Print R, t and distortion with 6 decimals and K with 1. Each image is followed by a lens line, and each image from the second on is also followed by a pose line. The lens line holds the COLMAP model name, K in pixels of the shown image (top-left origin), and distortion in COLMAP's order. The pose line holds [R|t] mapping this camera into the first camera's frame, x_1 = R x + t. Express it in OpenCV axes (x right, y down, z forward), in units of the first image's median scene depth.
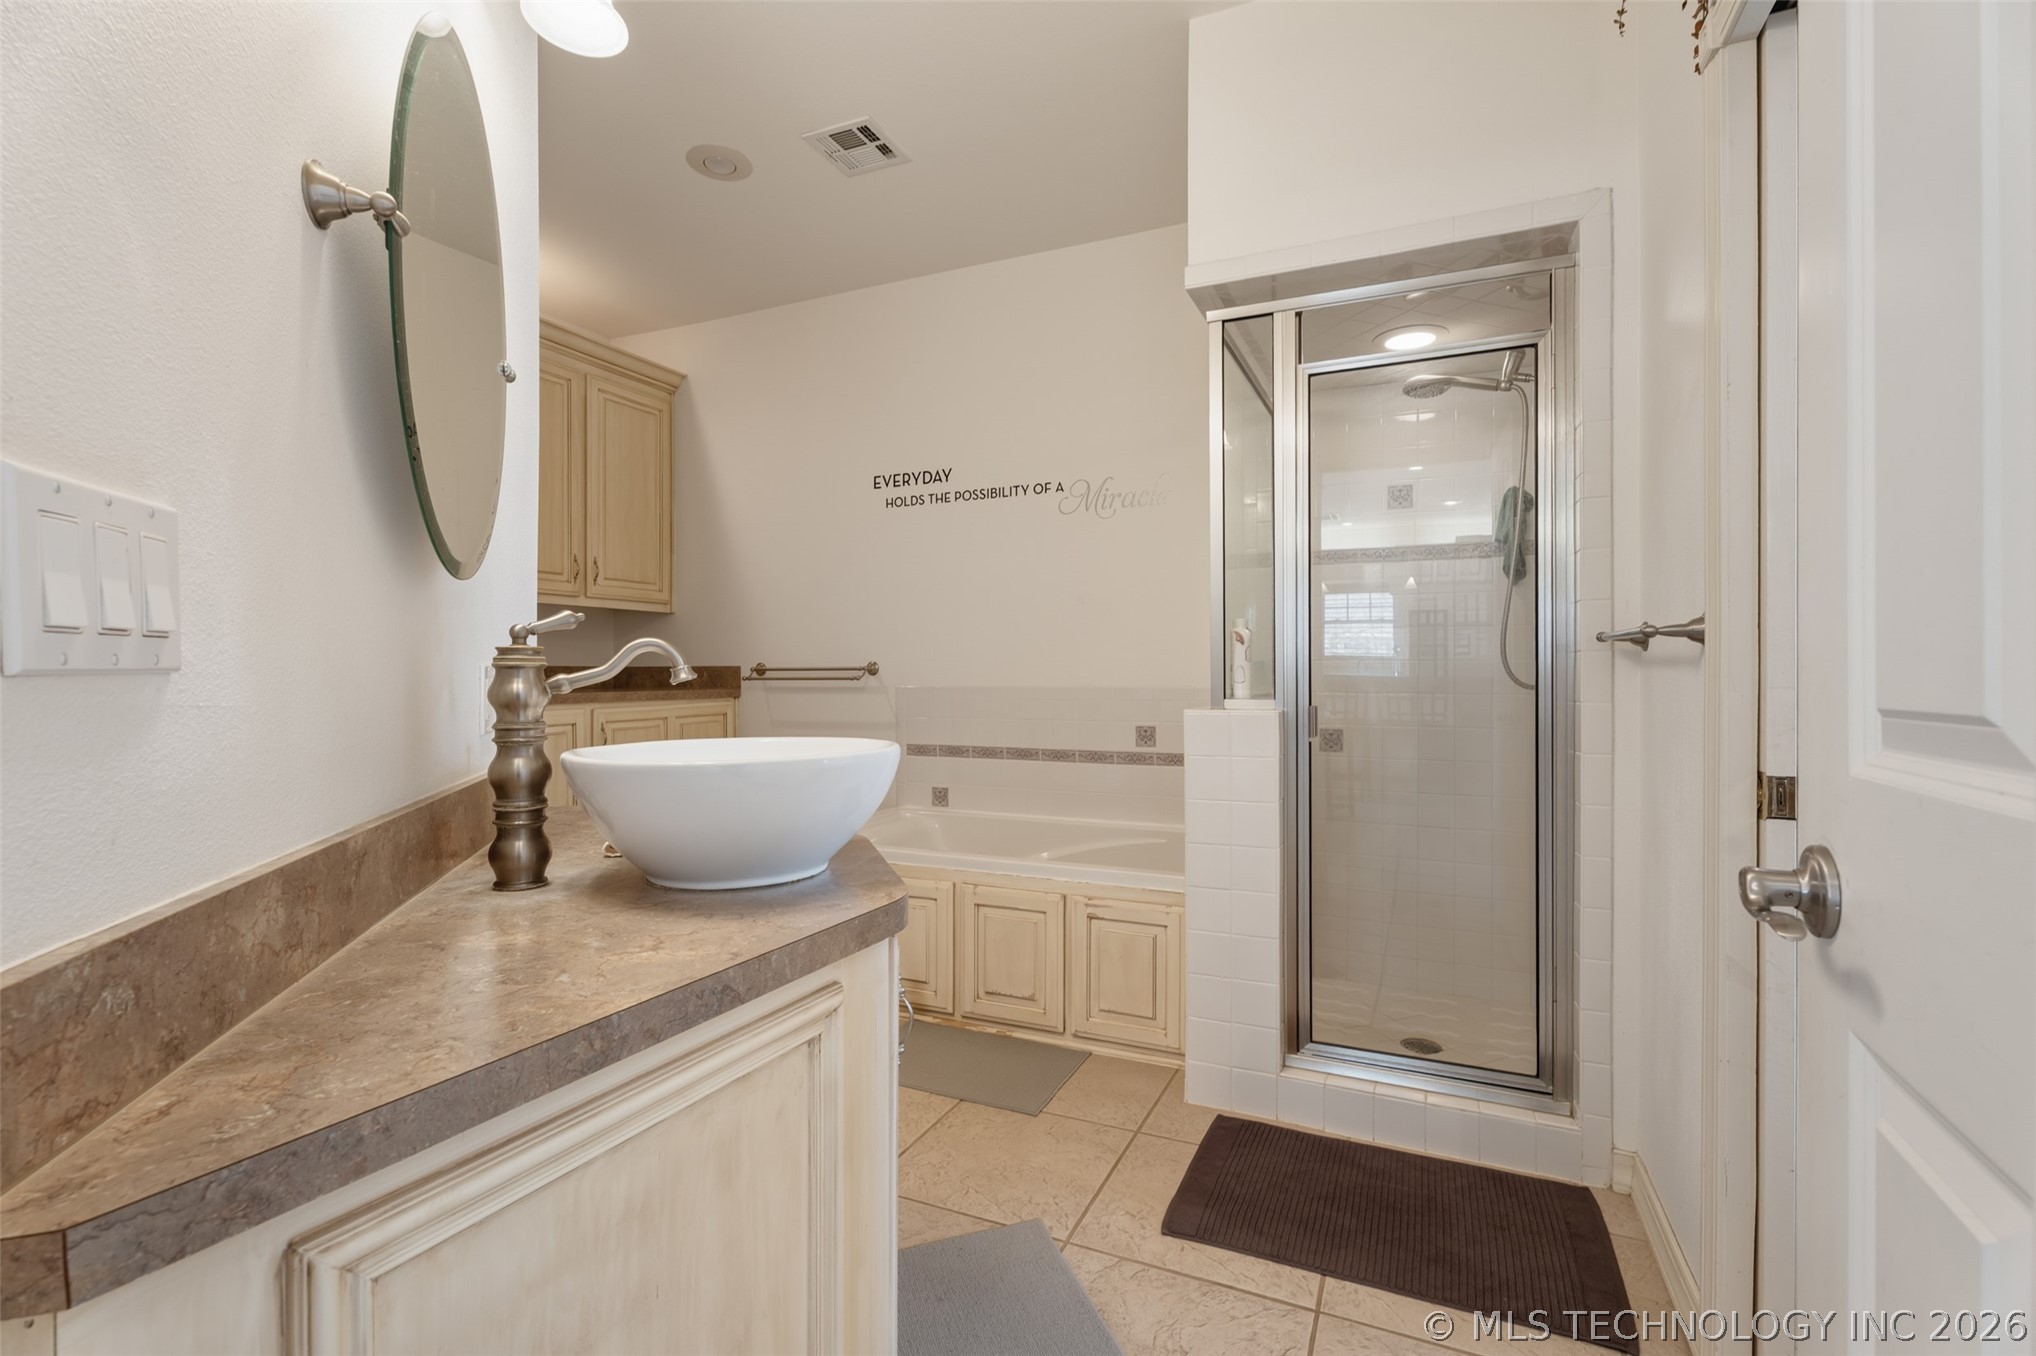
lens RADIAL K [[910.8, 0, 1031.9], [0, 910.8, 679.5], [0, 0, 1]] dist [0.001099, 0.002023]
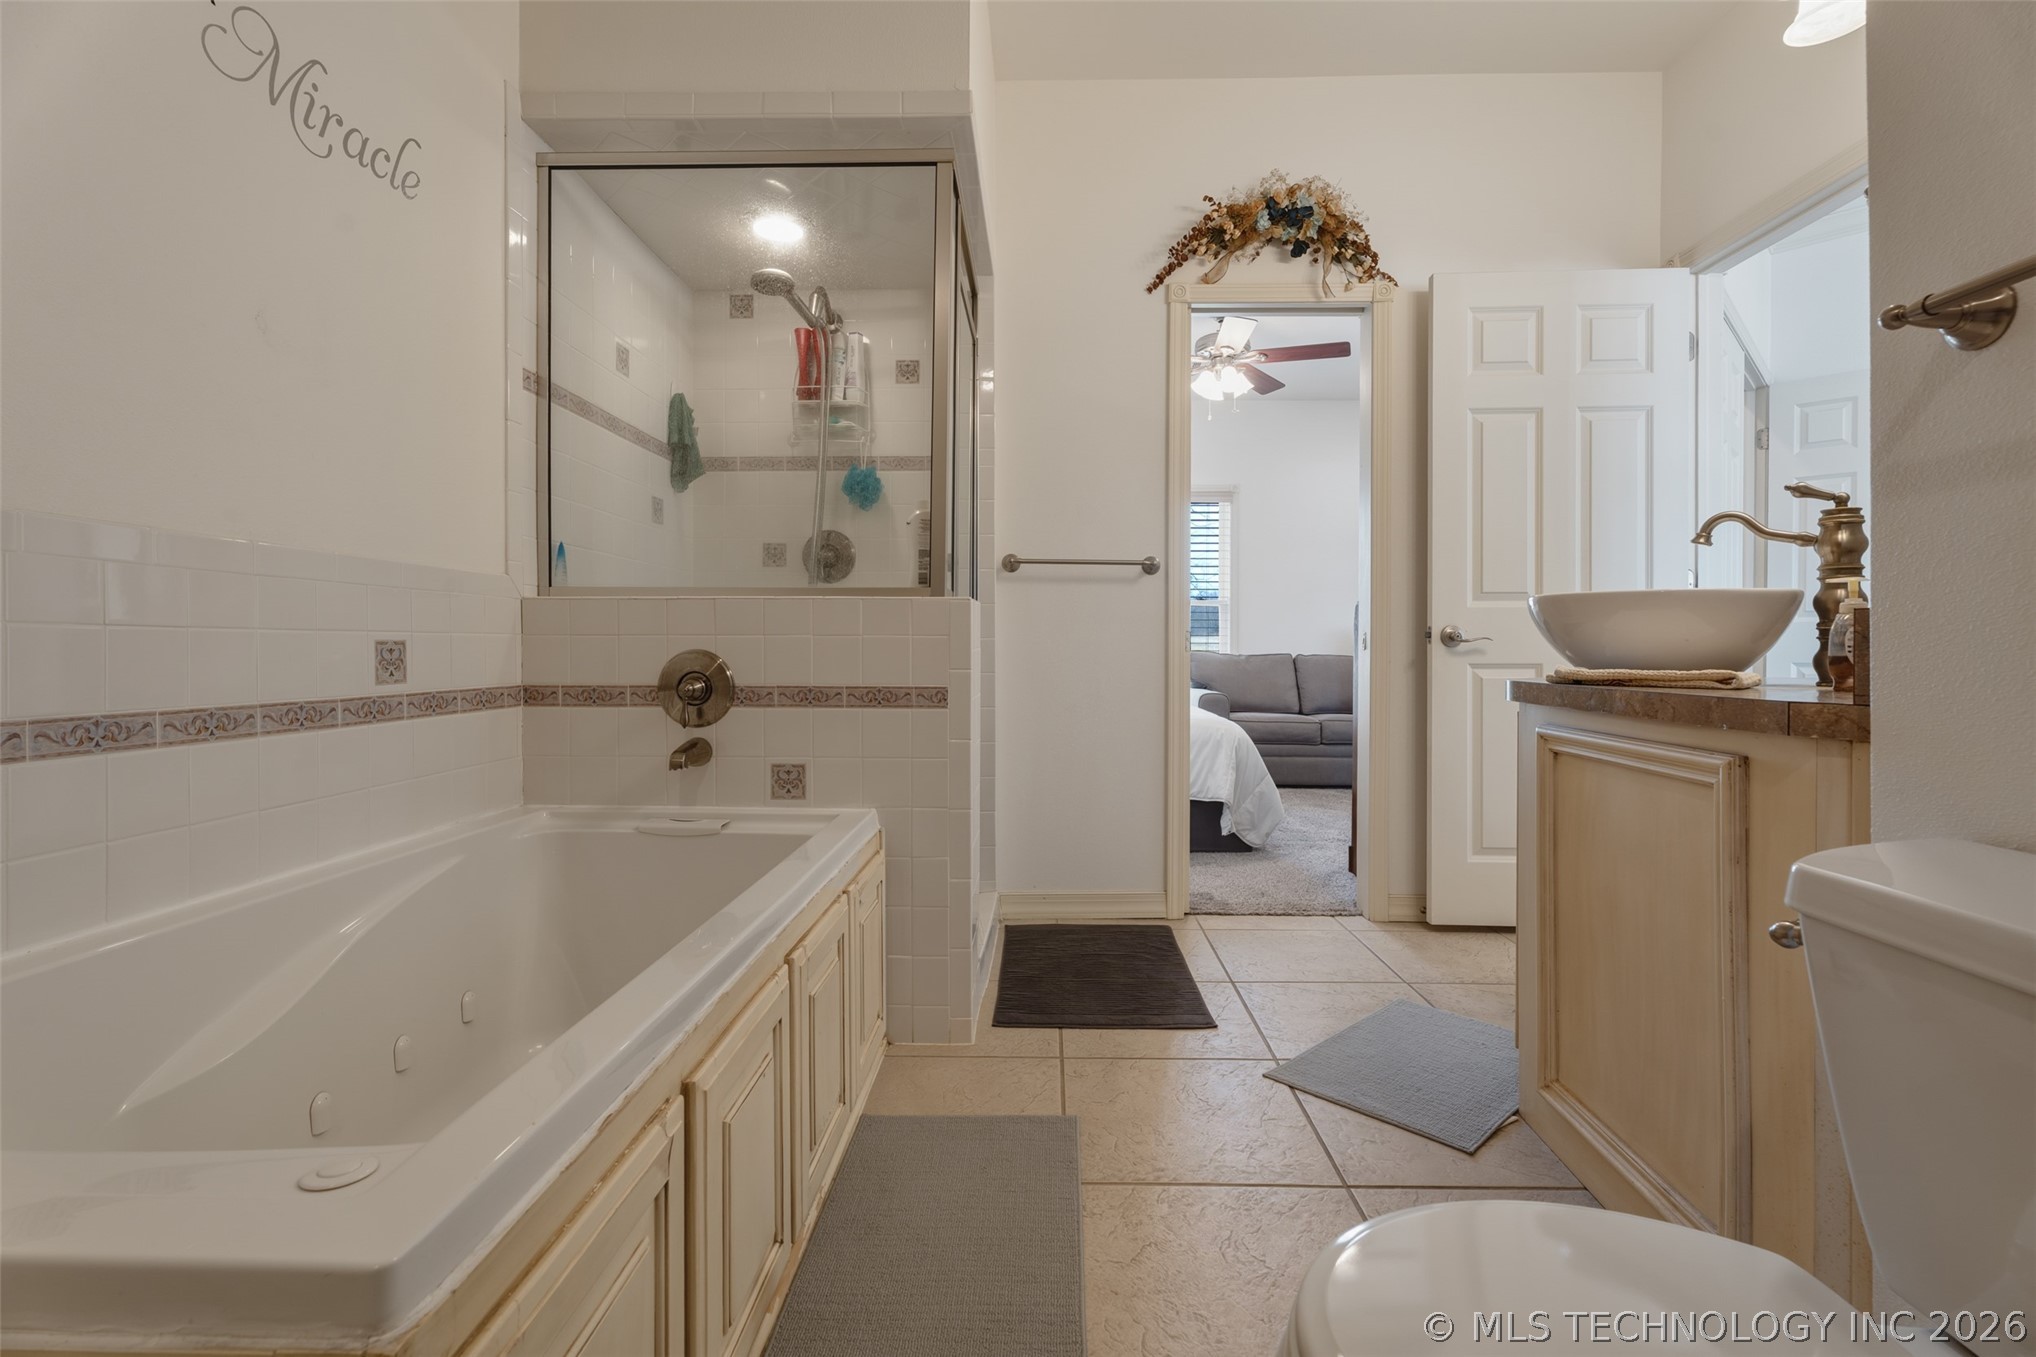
lens RADIAL K [[910.8, 0, 1038.7], [0, 910.8, 658.3], [0, 0, 1]] dist [0.001099, 0.002023]
pose [[-0.381625, 0.003188, 0.924312, -0.409114], [0.027468, 0.999592, 0.007893, 0.060243], [-0.923909, 0.028401, -0.381556, 0.793269]]
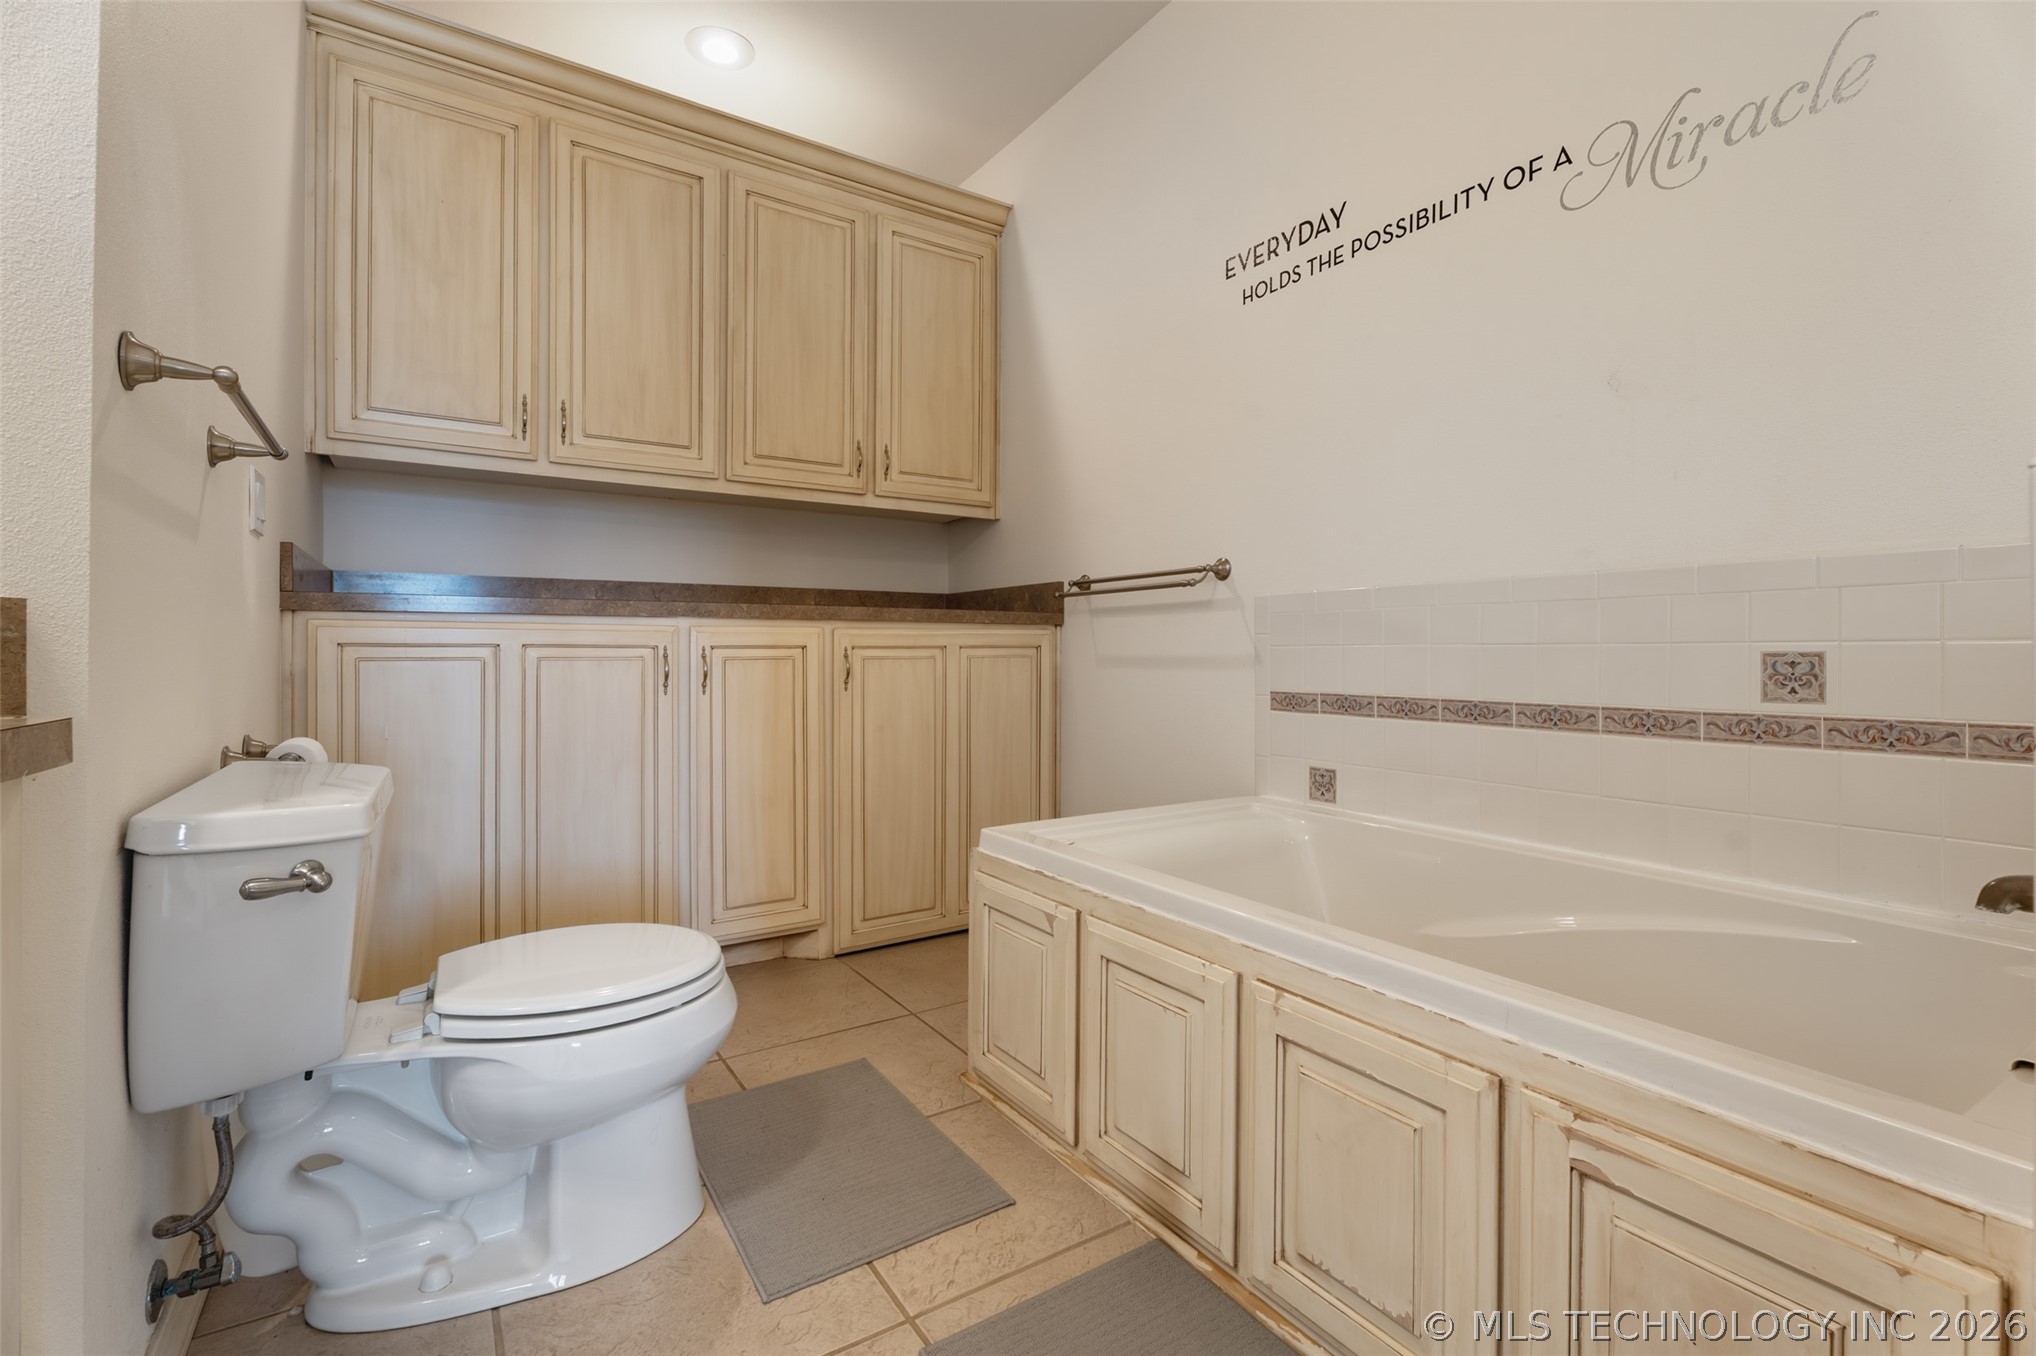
lens RADIAL K [[910.8, 0, 1024.5], [0, 910.8, 654.9], [0, 0, 1]] dist [0.001099, 0.002023]
pose [[0.840424, 0.003934, -0.541915, 0.050780], [-0.005854, 0.999981, -0.001820, 0.050190], [0.541898, 0.004701, 0.840431, 0.420442]]
